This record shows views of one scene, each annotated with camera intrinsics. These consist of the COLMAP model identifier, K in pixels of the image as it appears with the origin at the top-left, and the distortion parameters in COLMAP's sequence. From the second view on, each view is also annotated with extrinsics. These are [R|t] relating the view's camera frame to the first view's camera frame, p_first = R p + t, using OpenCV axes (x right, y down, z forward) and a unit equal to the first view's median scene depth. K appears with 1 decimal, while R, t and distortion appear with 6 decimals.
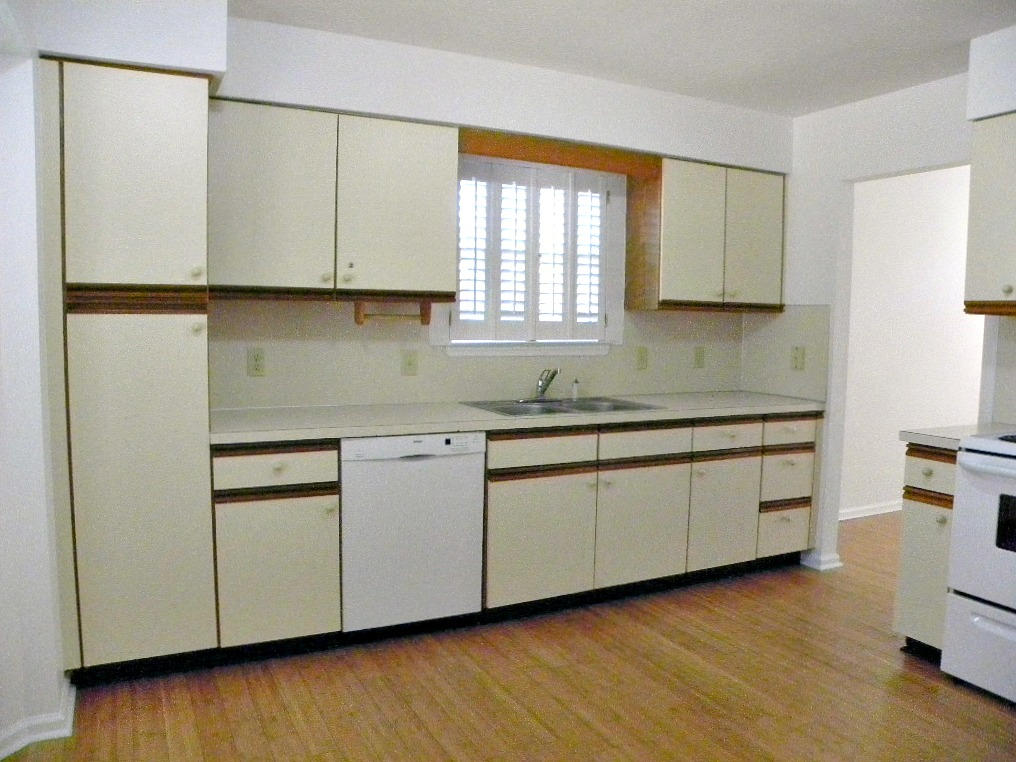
lens RADIAL K [[777.6, 0, 503.8], [0, 777.6, 386.7], [0, 0, 1]] dist [-0.137319, 0.090045]
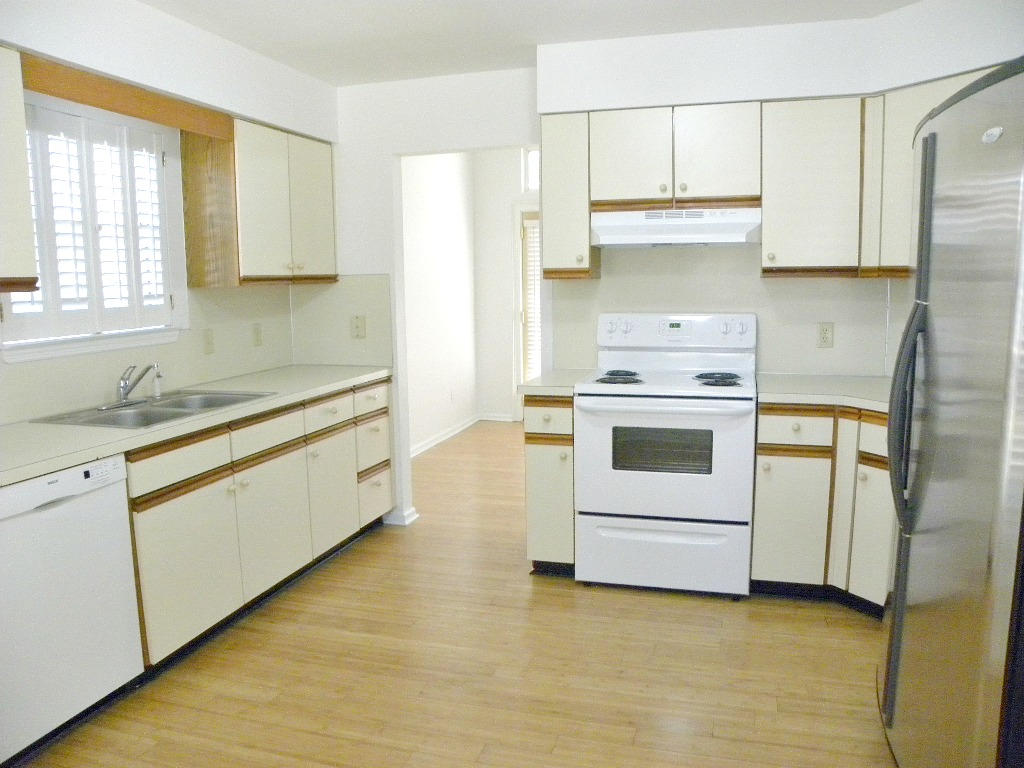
lens RADIAL K [[783.7, 0, 507.8], [0, 783.7, 389.7], [0, 0, 1]] dist [-0.137319, 0.090045]
pose [[0.695504, -0.130483, 0.706575, -0.237562], [0.092299, 0.991450, 0.092238, -0.034021], [-0.712570, 0.001065, 0.701601, 0.139631]]
